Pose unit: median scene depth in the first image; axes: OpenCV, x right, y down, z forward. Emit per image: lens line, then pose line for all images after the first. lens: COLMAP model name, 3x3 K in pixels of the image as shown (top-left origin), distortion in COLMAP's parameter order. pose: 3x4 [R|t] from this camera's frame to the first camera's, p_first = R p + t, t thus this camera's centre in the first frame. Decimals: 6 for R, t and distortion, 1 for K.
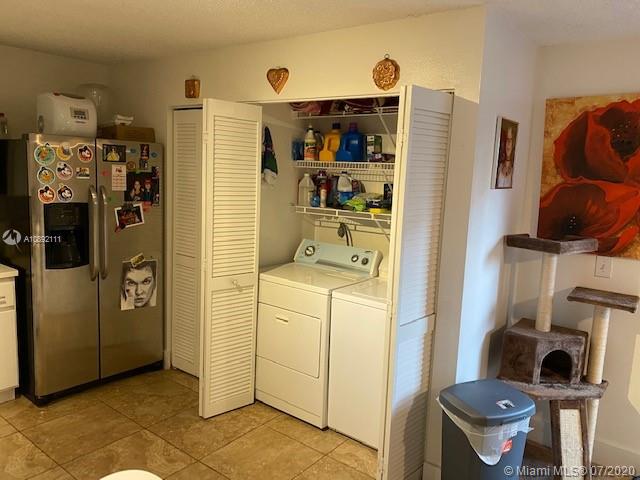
lens RADIAL K [[490.8, 0, 320.0], [0, 490.8, 240.0], [0, 0, 1]] dist [0.004691, 0.001936]
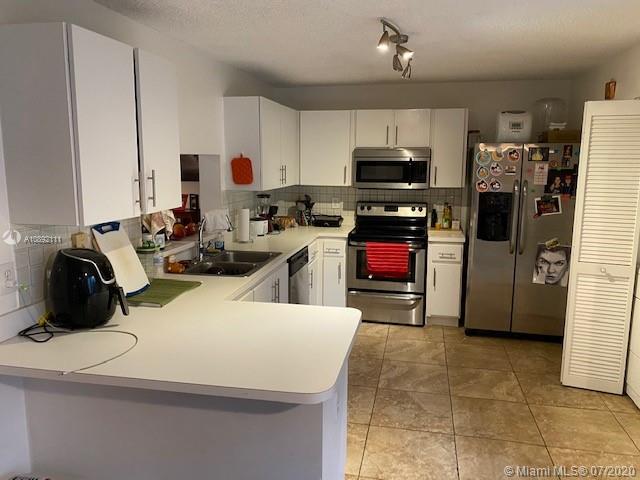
lens RADIAL K [[490.8, 0, 320.0], [0, 490.8, 240.0], [0, 0, 1]] dist [0.004691, 0.001936]
pose [[0.439183, 0.110451, -0.891582, 0.463142], [-0.116333, 0.991050, 0.065469, 0.021004], [0.890834, 0.074967, 0.448102, -0.031795]]
